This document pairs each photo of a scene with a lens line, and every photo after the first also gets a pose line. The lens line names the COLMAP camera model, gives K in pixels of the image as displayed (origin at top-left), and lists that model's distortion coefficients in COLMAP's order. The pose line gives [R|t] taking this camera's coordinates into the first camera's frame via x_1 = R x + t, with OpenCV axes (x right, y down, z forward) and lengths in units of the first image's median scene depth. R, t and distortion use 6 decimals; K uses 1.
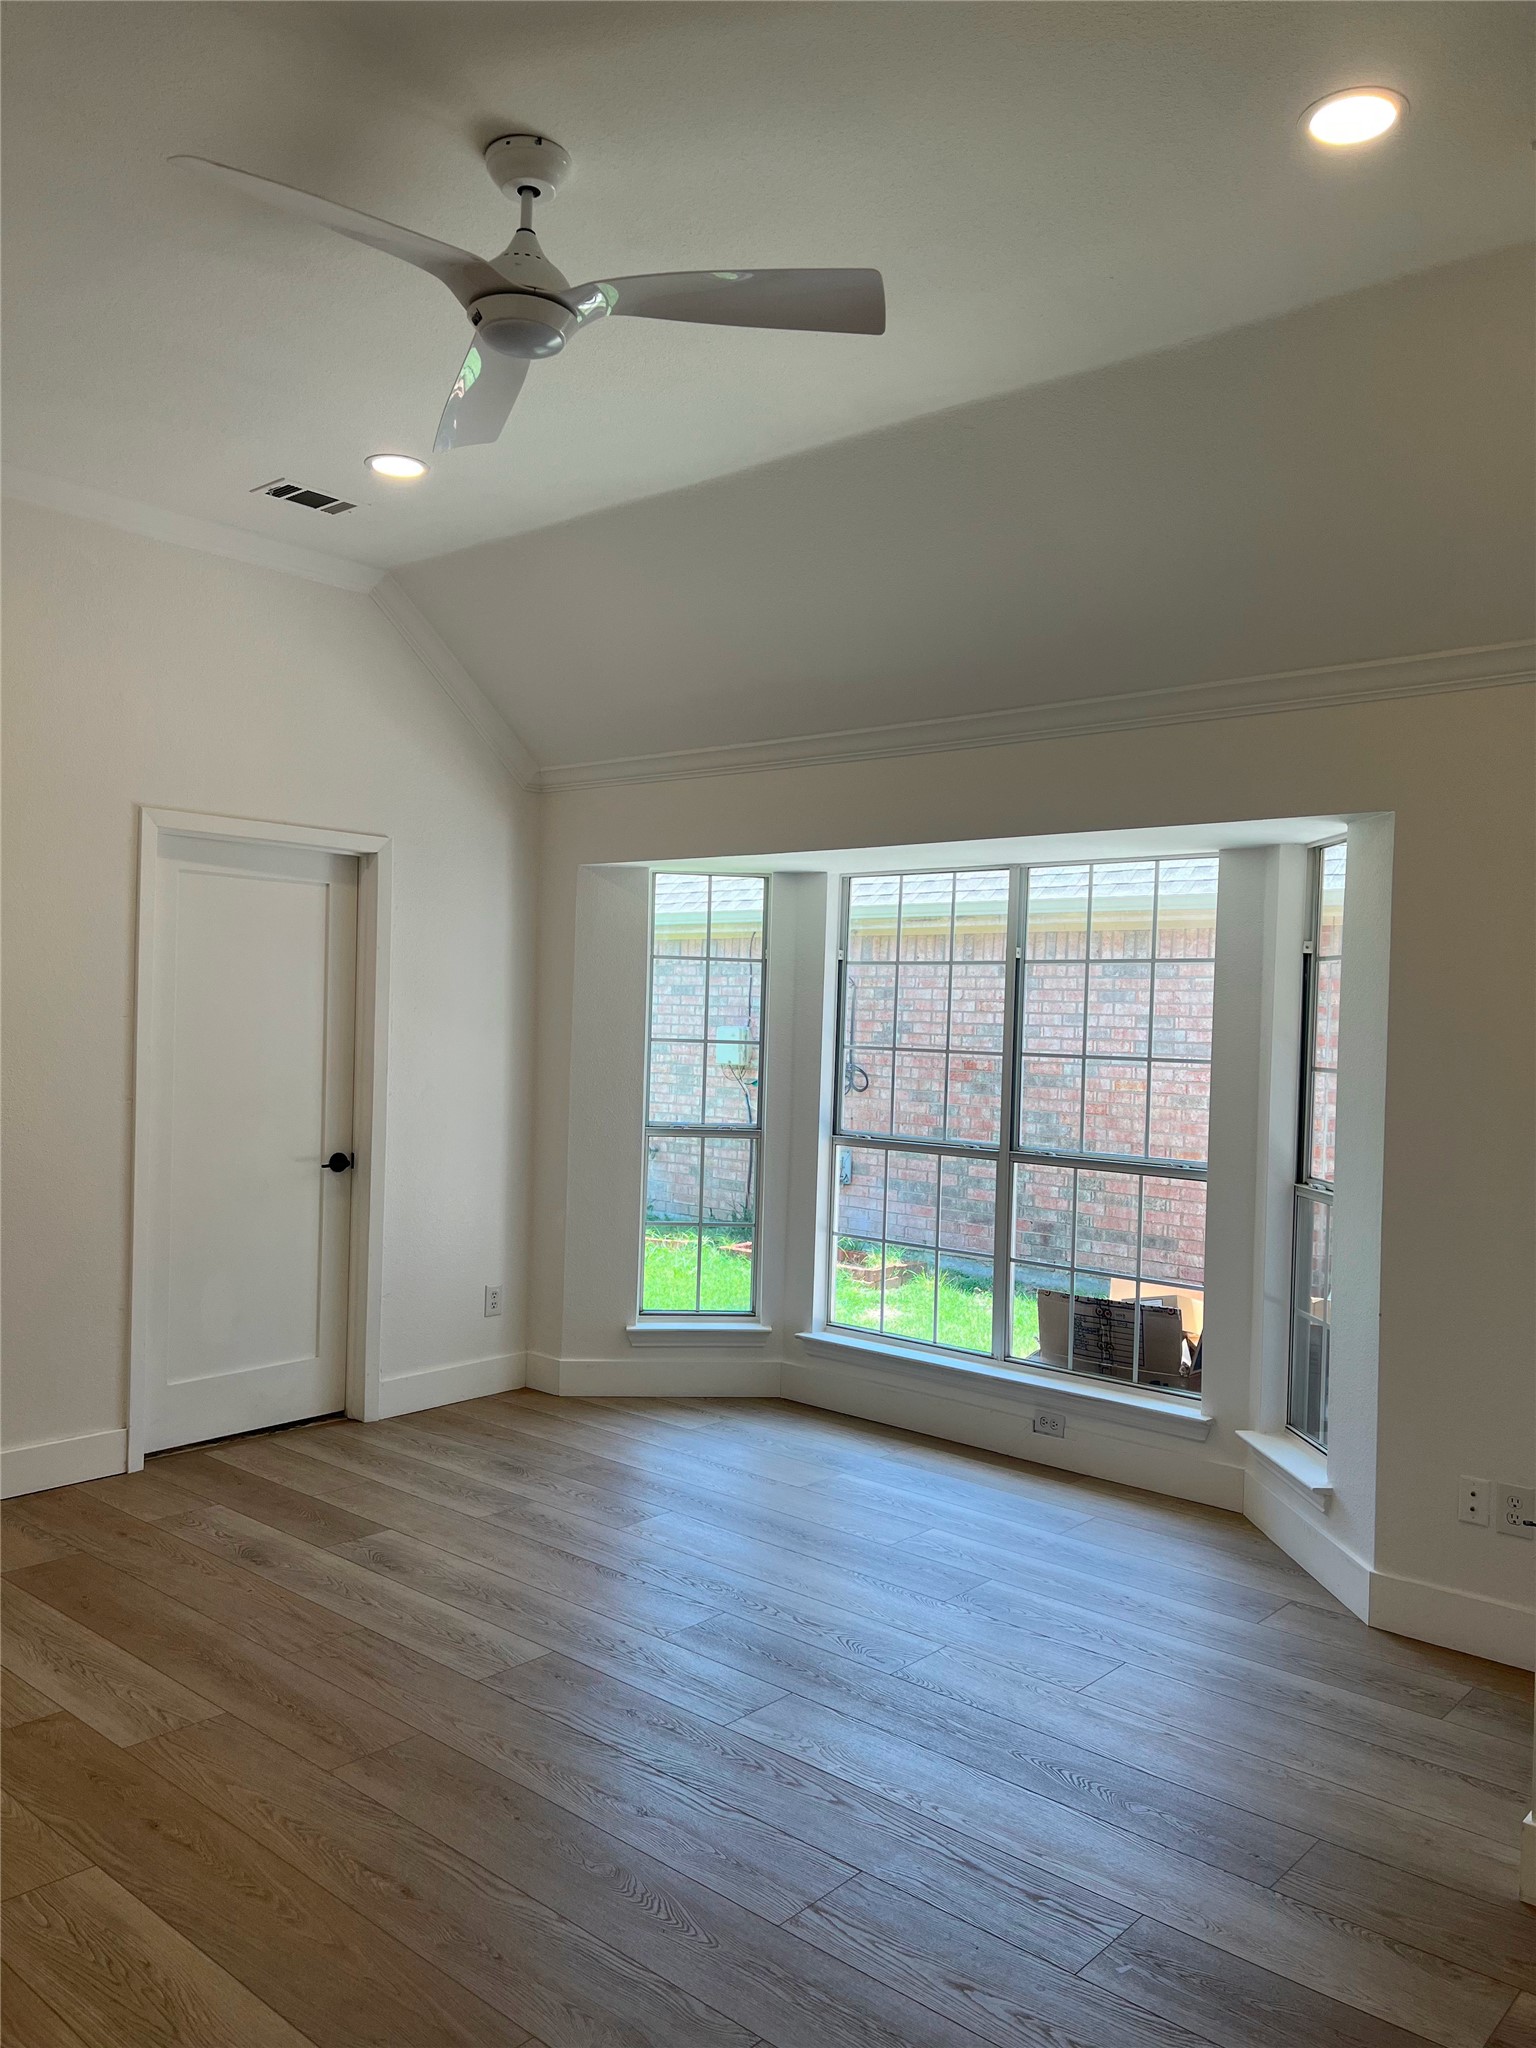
lens RADIAL K [[1536.6, 0, 762.8], [0, 1536.6, 1015.4], [0, 0, 1]] dist [0.057904, -0.040798]
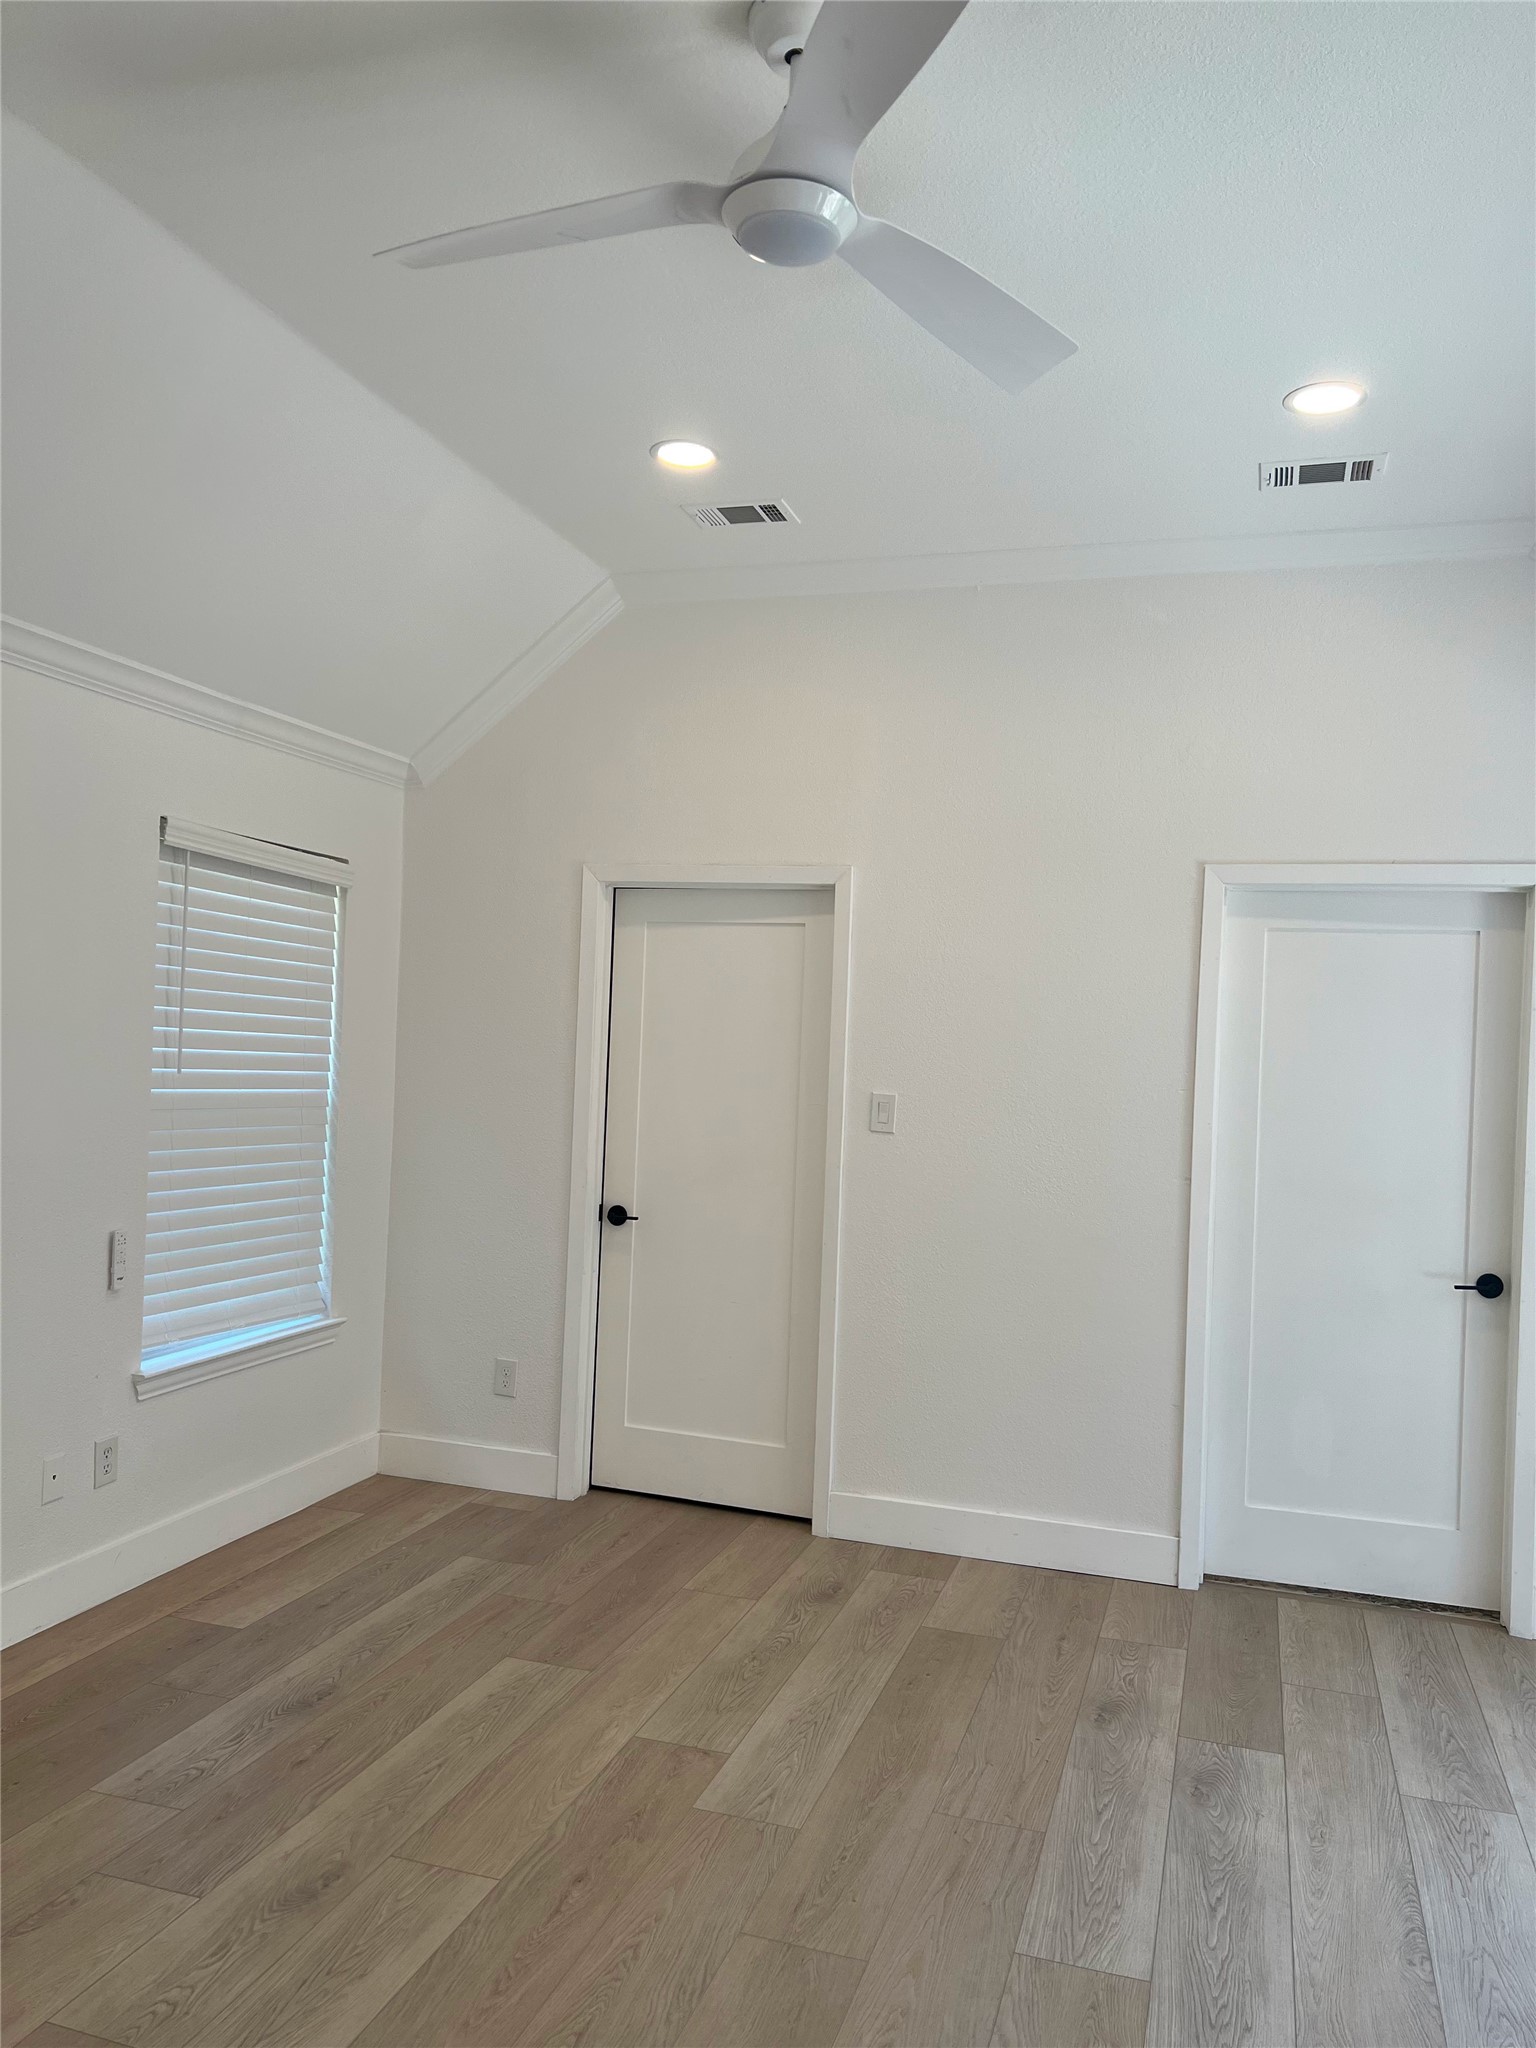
lens RADIAL K [[1536.6, 0, 784.0], [0, 1536.6, 1026.4], [0, 0, 1]] dist [0.057904, -0.040798]
pose [[0.416529, -0.023233, -0.908825, 0.344275], [-0.027448, 0.998896, -0.038115, 0.004891], [0.908708, 0.040822, 0.415432, 0.404998]]
